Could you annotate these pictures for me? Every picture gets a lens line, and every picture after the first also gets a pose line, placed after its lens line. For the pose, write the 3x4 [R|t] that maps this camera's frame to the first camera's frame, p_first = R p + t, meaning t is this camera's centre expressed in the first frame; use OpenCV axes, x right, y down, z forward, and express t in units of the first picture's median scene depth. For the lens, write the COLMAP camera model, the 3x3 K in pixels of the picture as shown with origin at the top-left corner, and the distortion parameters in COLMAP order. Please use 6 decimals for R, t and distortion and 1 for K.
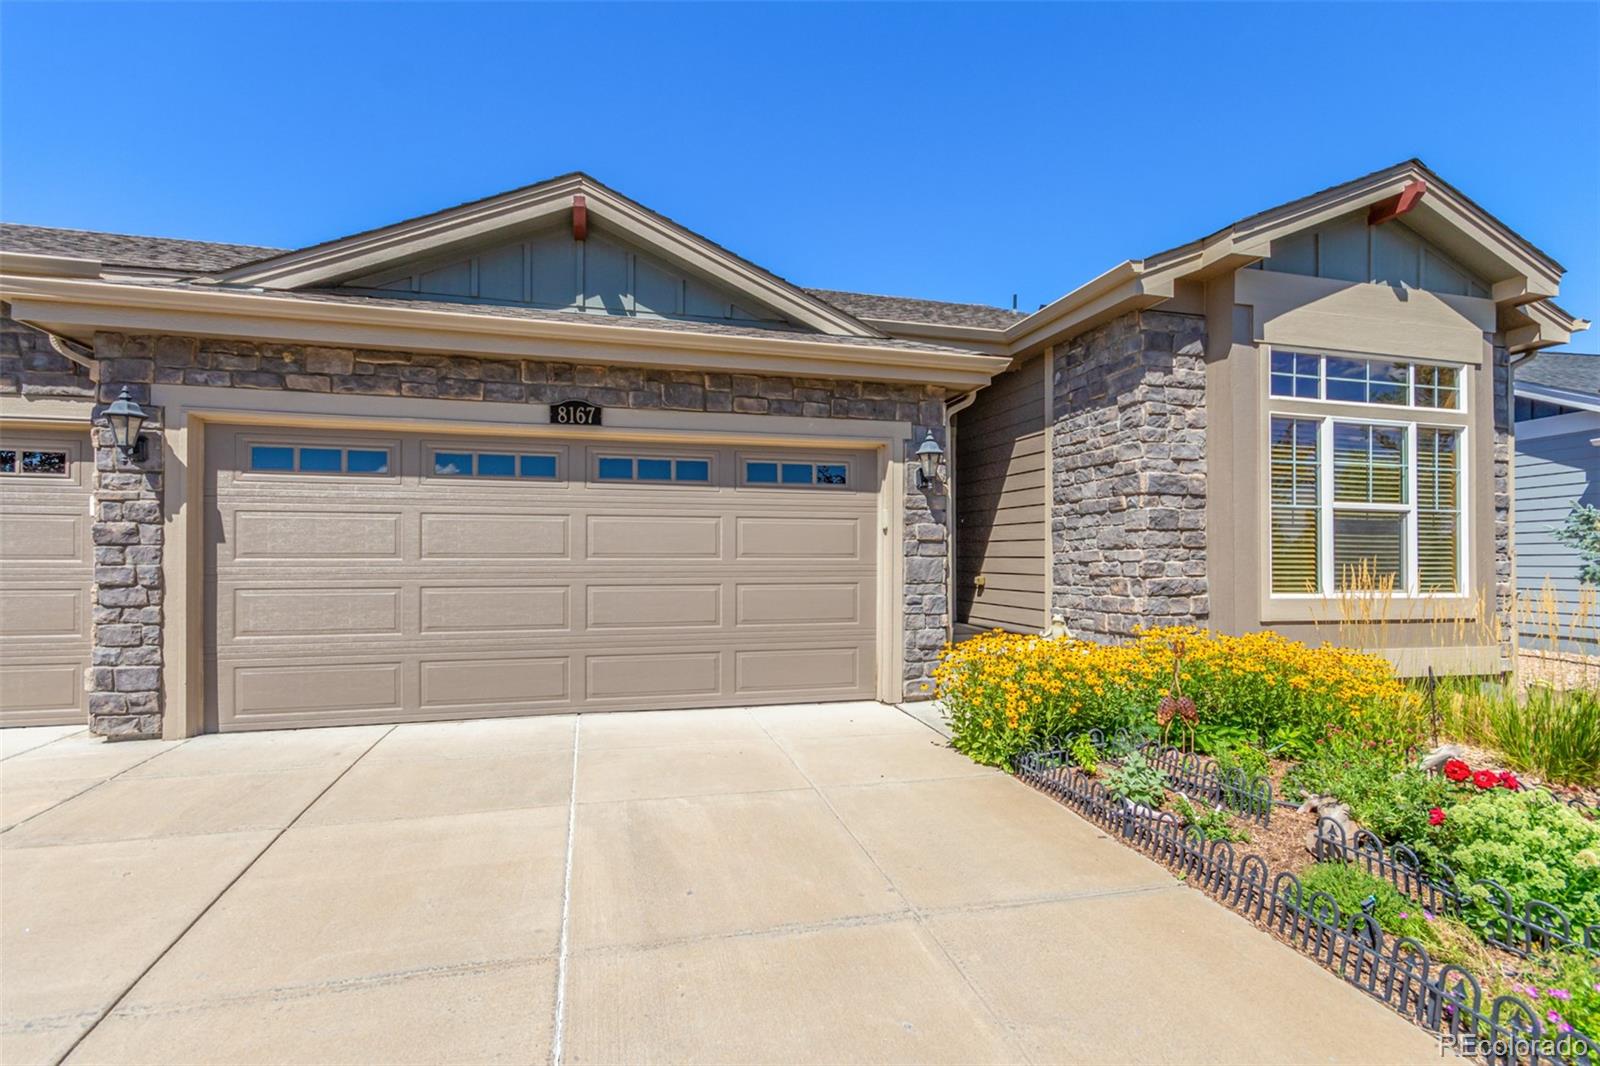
lens RADIAL K [[768.5, 0, 799.5], [0, 768.5, 567.5], [0, 0, 1]] dist [0.002720, -0.000763]
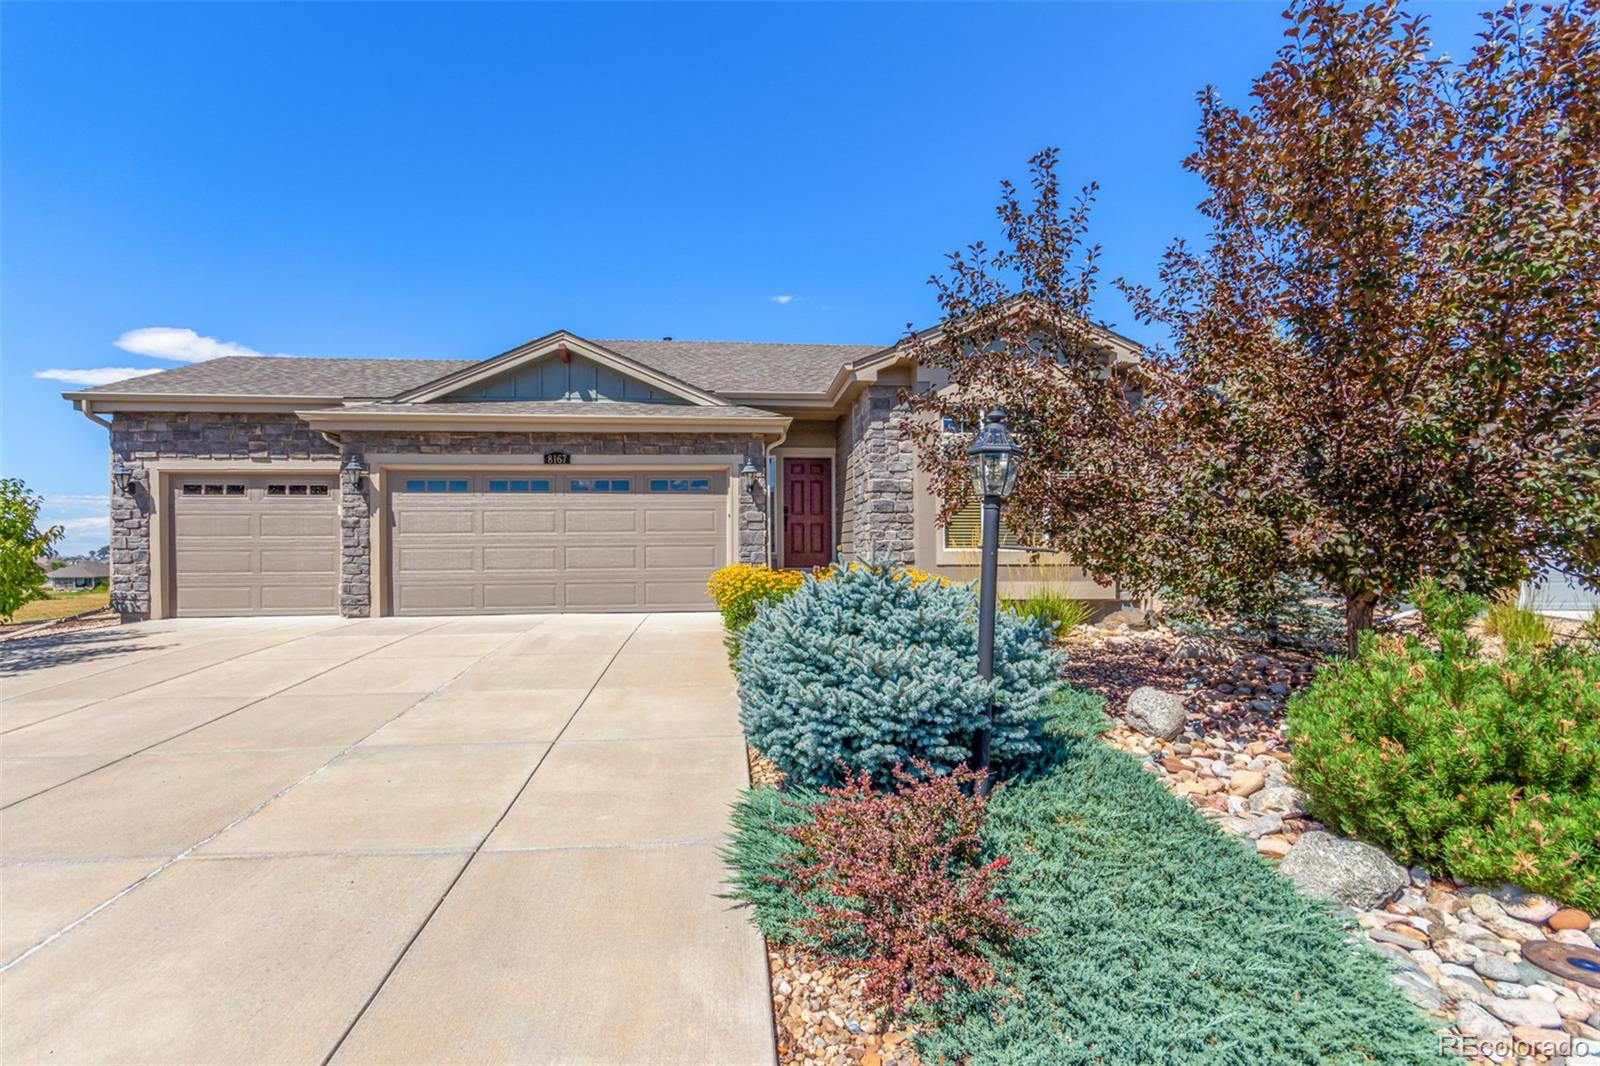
lens RADIAL K [[760.8, 0, 798.5], [0, 760.8, 559.0], [0, 0, 1]] dist [0.003209, 0.000566]
pose [[0.985825, -0.008231, -0.167574, 0.573494], [0.008218, 0.999966, -0.000769, 0.055992], [0.167574, -0.000619, 0.985859, -0.724308]]
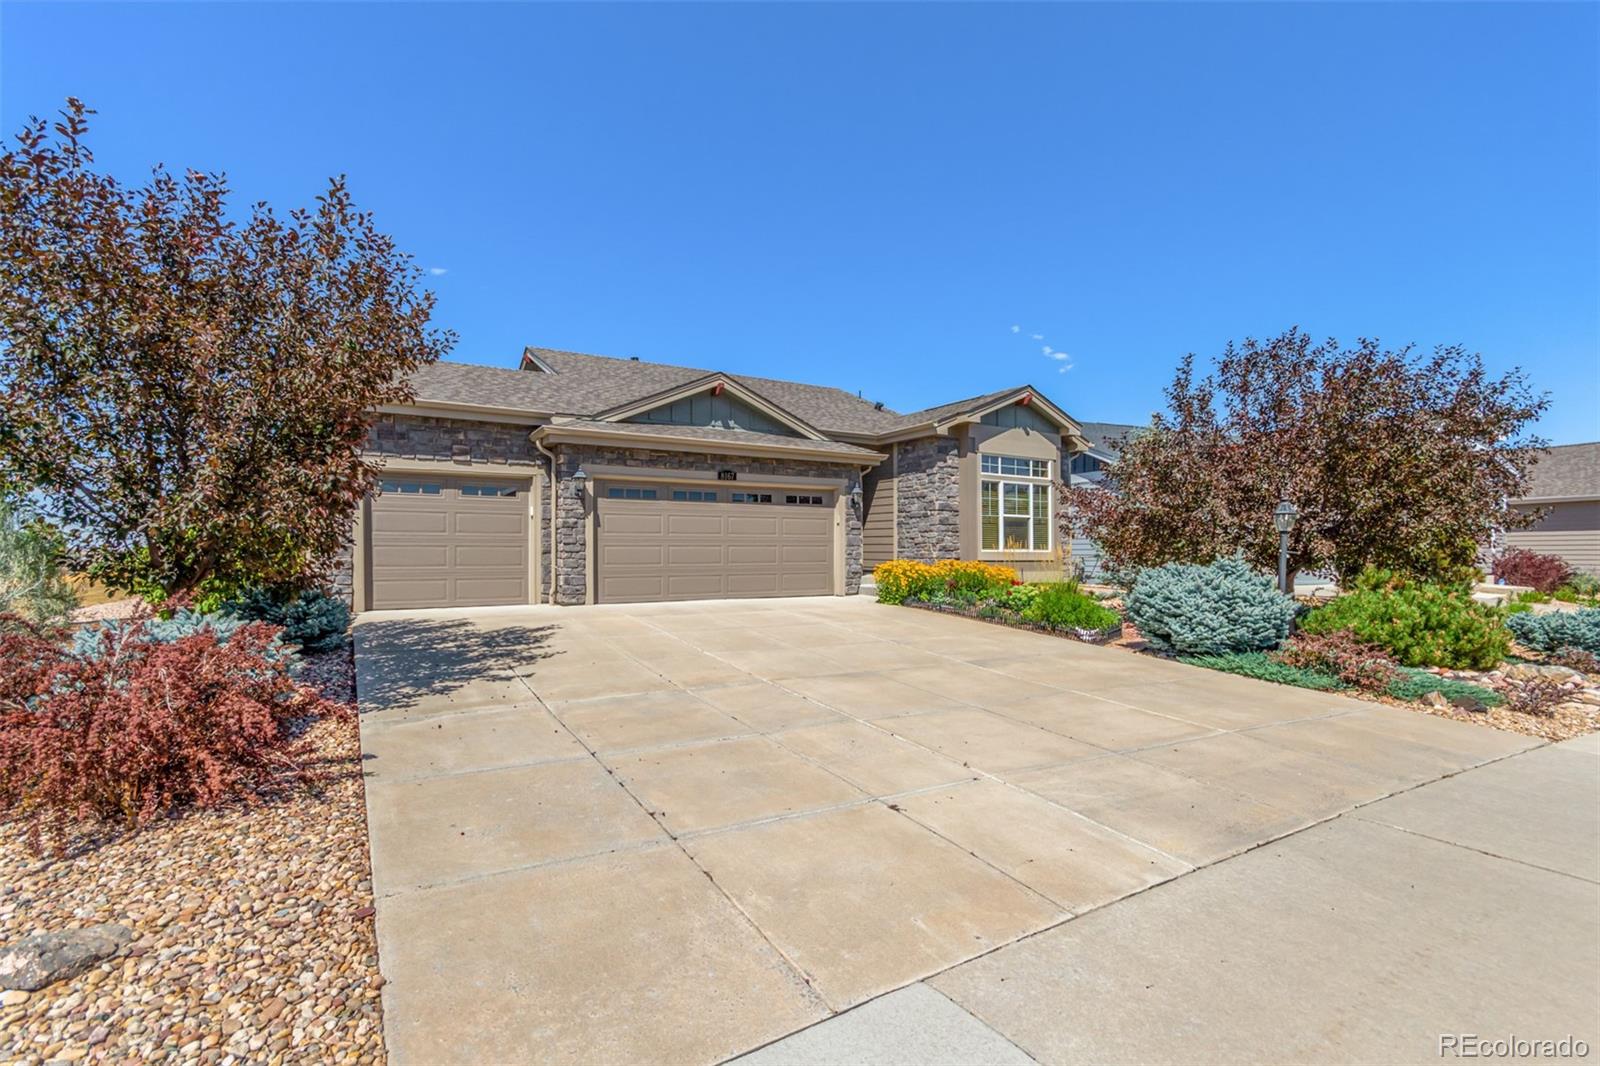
lens RADIAL K [[760.8, 0, 798.5], [0, 760.8, 559.0], [0, 0, 1]] dist [0.003209, 0.000566]
pose [[0.960252, -0.005549, 0.279080, -0.680005], [0.005139, 0.999984, 0.002199, 0.056165], [-0.279088, -0.000678, 0.960265, -1.260553]]
